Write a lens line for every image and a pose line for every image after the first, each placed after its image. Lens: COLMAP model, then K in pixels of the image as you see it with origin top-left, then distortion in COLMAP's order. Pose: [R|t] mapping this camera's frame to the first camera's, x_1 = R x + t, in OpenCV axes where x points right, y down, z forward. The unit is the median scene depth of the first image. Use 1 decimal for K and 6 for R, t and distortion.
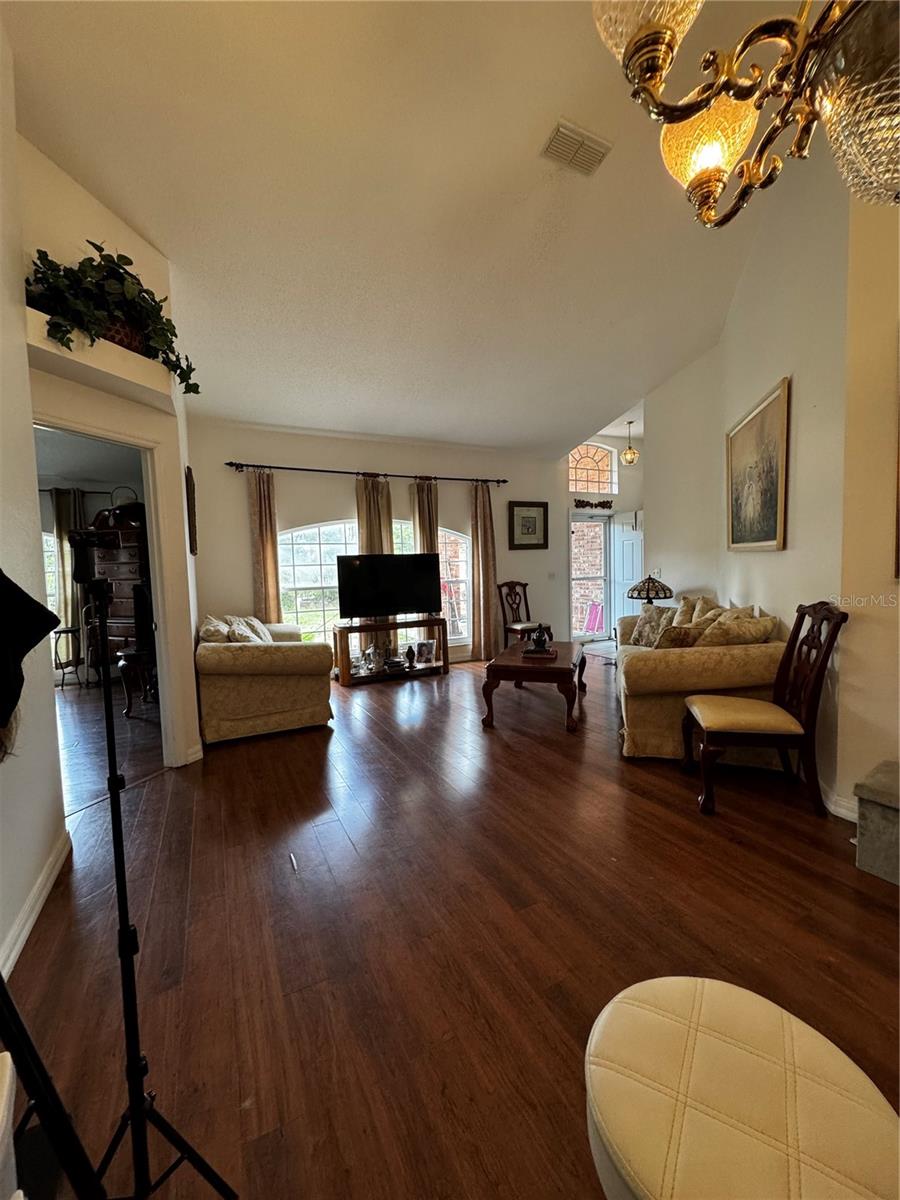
lens RADIAL K [[481.1, 0, 447.9], [0, 481.1, 599.0], [0, 0, 1]] dist [-0.002984, -0.000264]
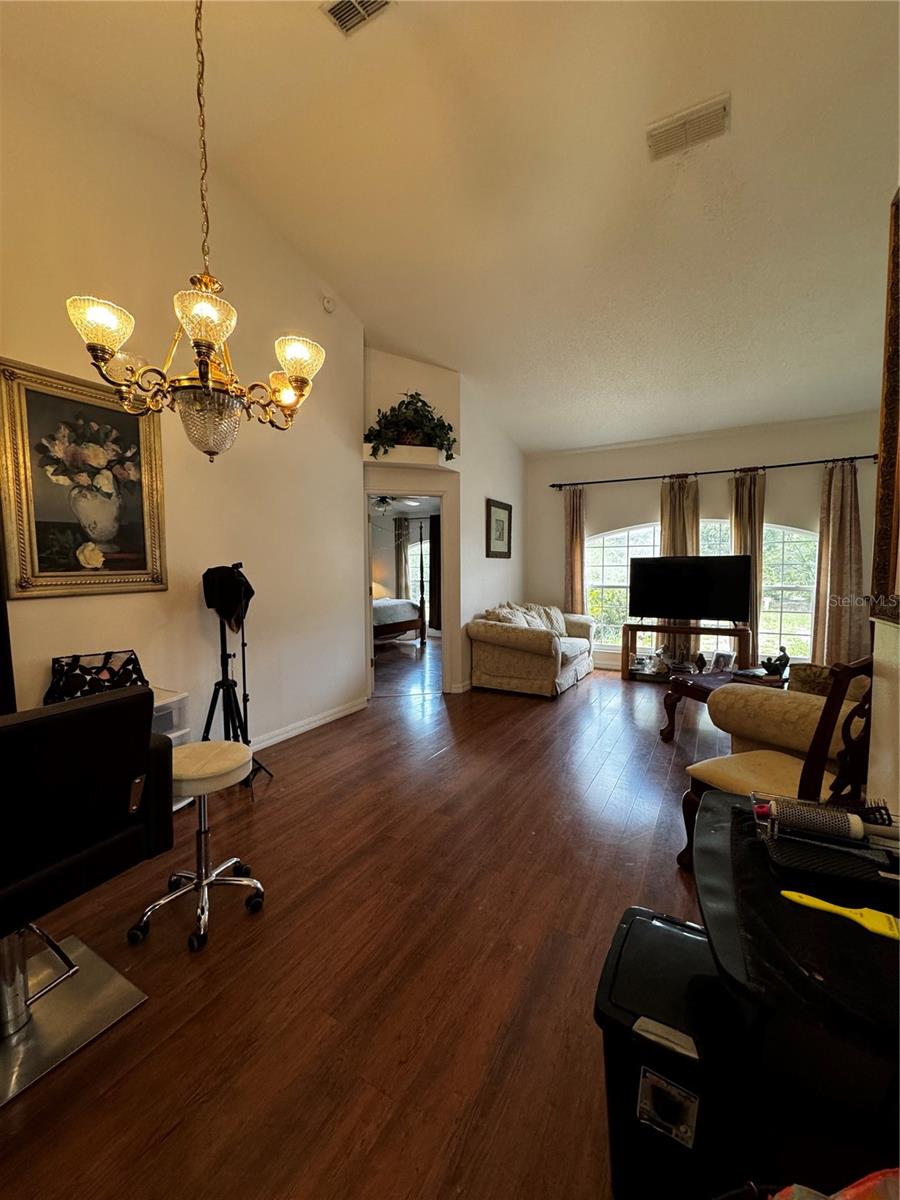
lens RADIAL K [[481.1, 0, 450.7], [0, 481.1, 601.6], [0, 0, 1]] dist [-0.002984, -0.000264]
pose [[0.556850, 0.080904, -0.826664, 0.422583], [-0.063852, 0.996470, 0.054511, -0.024274], [0.828155, 0.022430, 0.560050, 0.061105]]
